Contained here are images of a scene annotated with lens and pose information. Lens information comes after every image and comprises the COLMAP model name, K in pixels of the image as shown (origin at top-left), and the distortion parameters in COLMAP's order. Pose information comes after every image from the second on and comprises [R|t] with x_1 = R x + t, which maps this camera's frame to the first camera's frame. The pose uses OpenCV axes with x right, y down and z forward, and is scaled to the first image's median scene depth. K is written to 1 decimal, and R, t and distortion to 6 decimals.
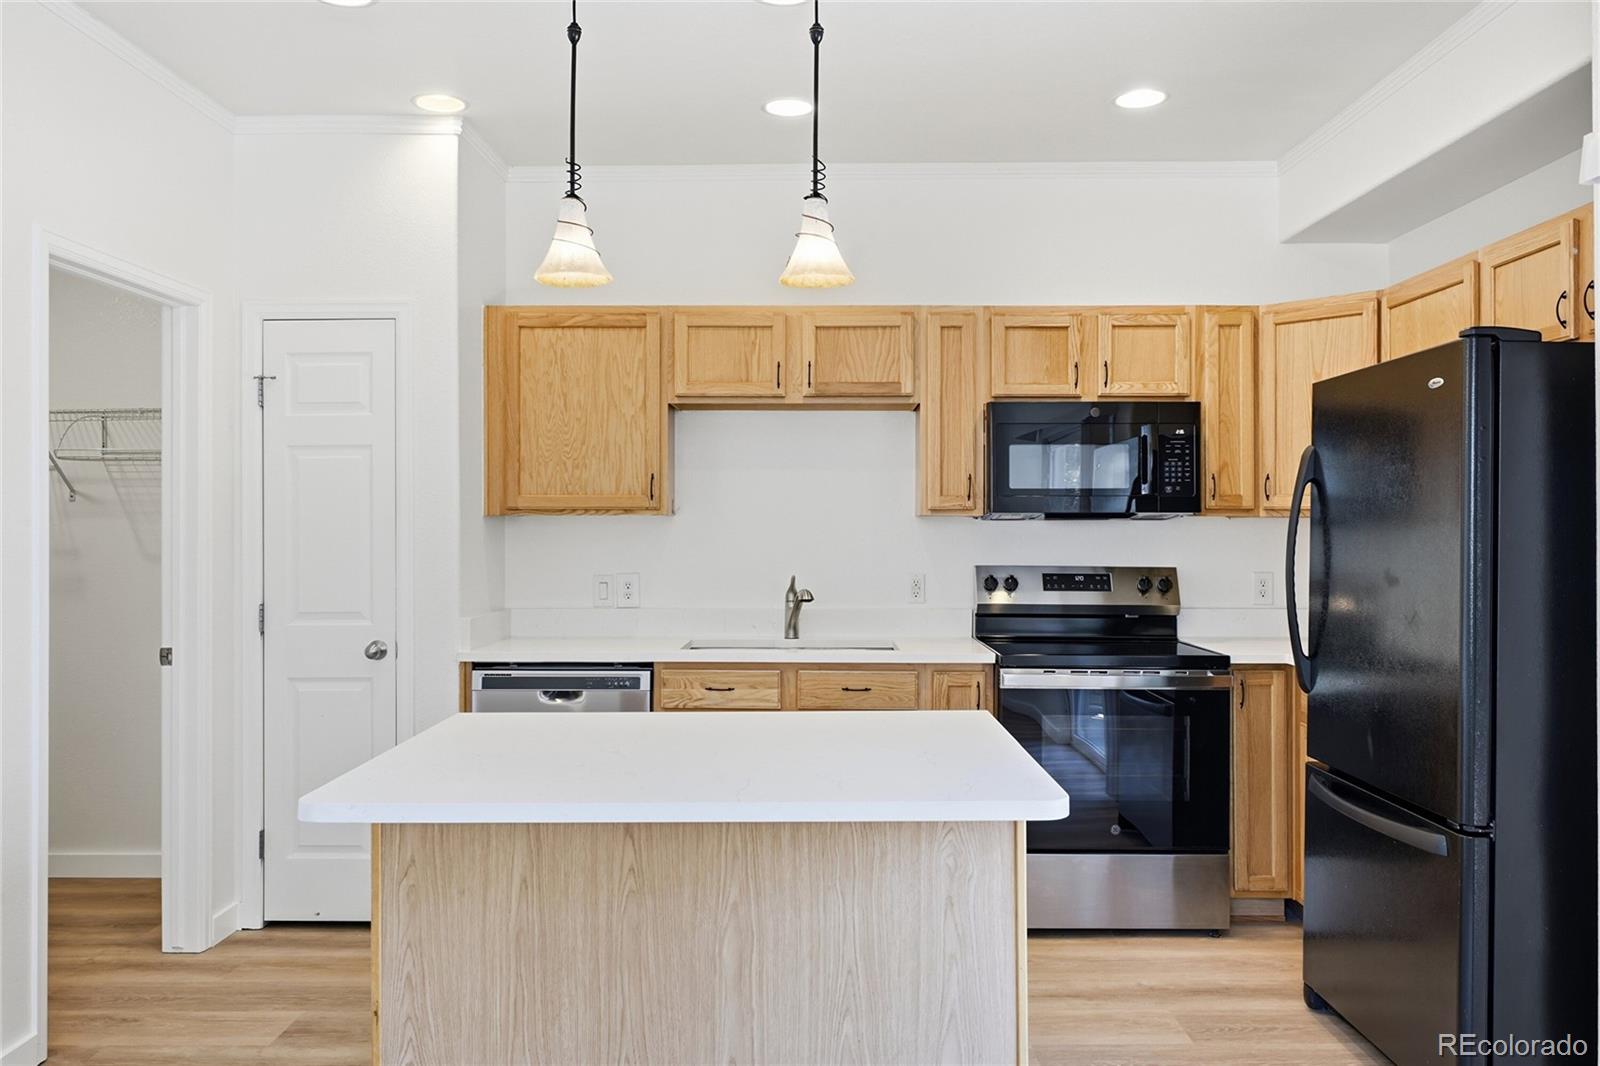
lens RADIAL K [[1214.7, 0, 802.0], [0, 1214.7, 515.1], [0, 0, 1]] dist [0.004096, 0.001587]
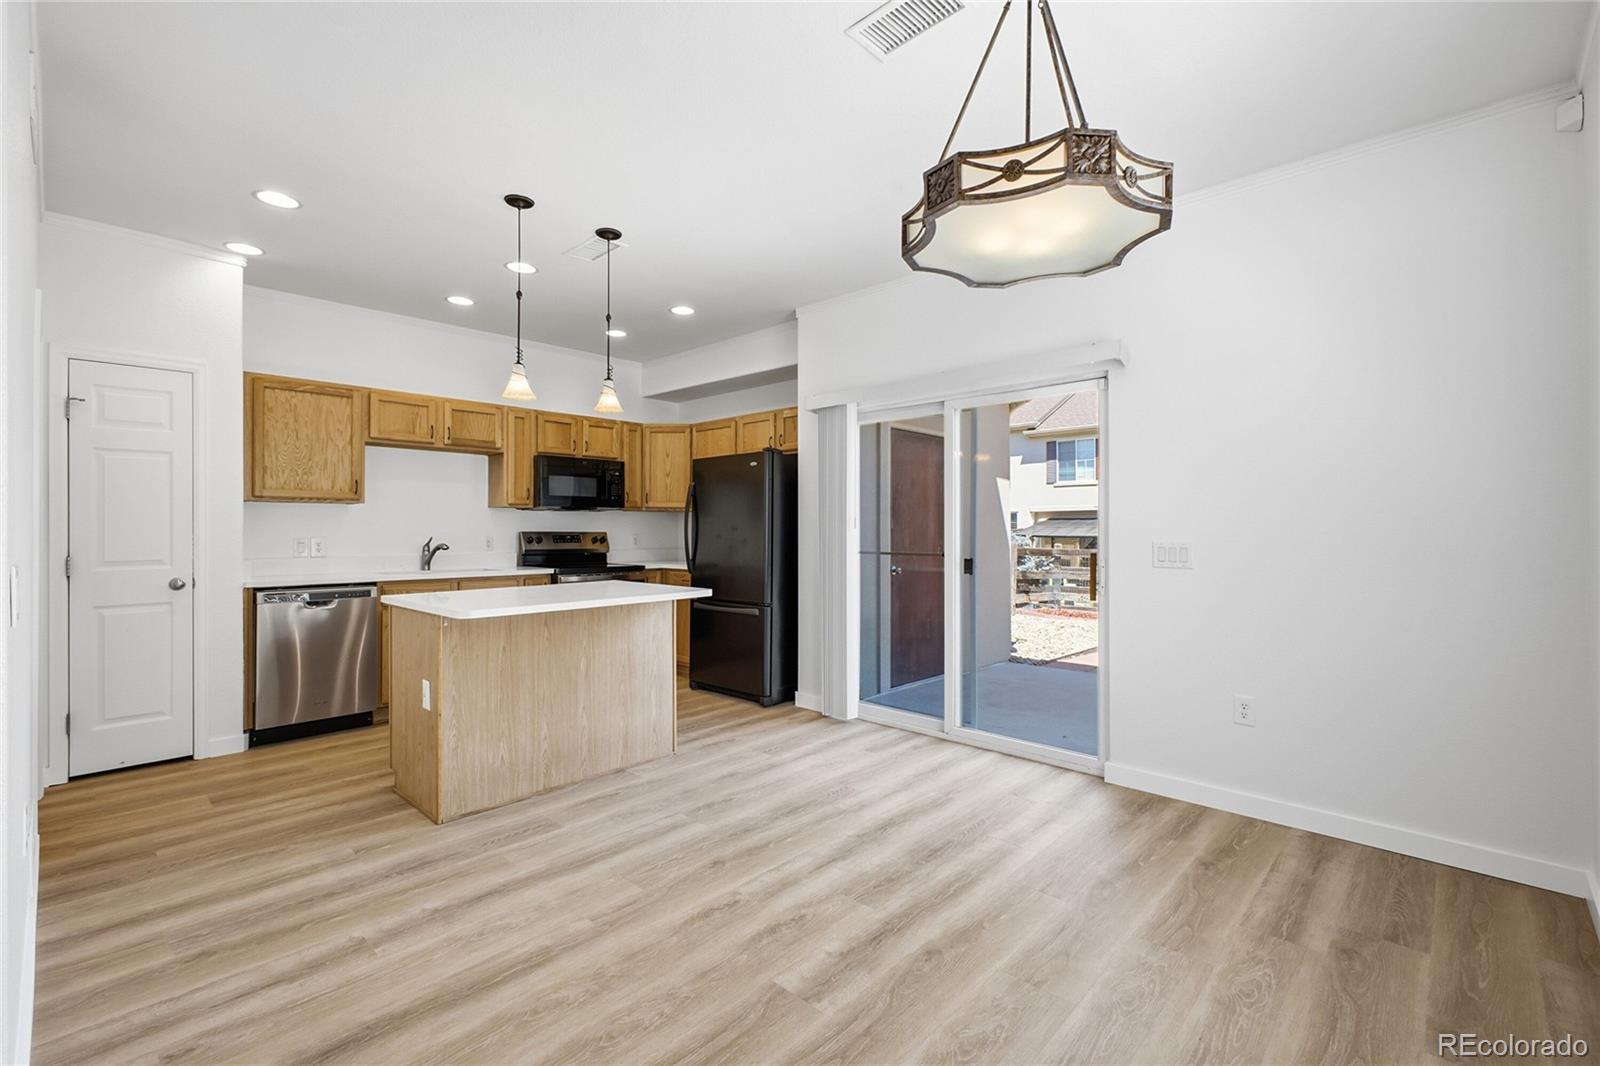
lens RADIAL K [[702.6, 0, 802.7], [0, 702.6, 524.6], [0, 0, 1]] dist [0.004713, -0.000905]
pose [[0.678417, 0.004870, 0.734661, -0.456467], [-0.006260, 0.999980, -0.000848, 0.029950], [-0.734650, -0.004024, 0.678434, -0.196544]]
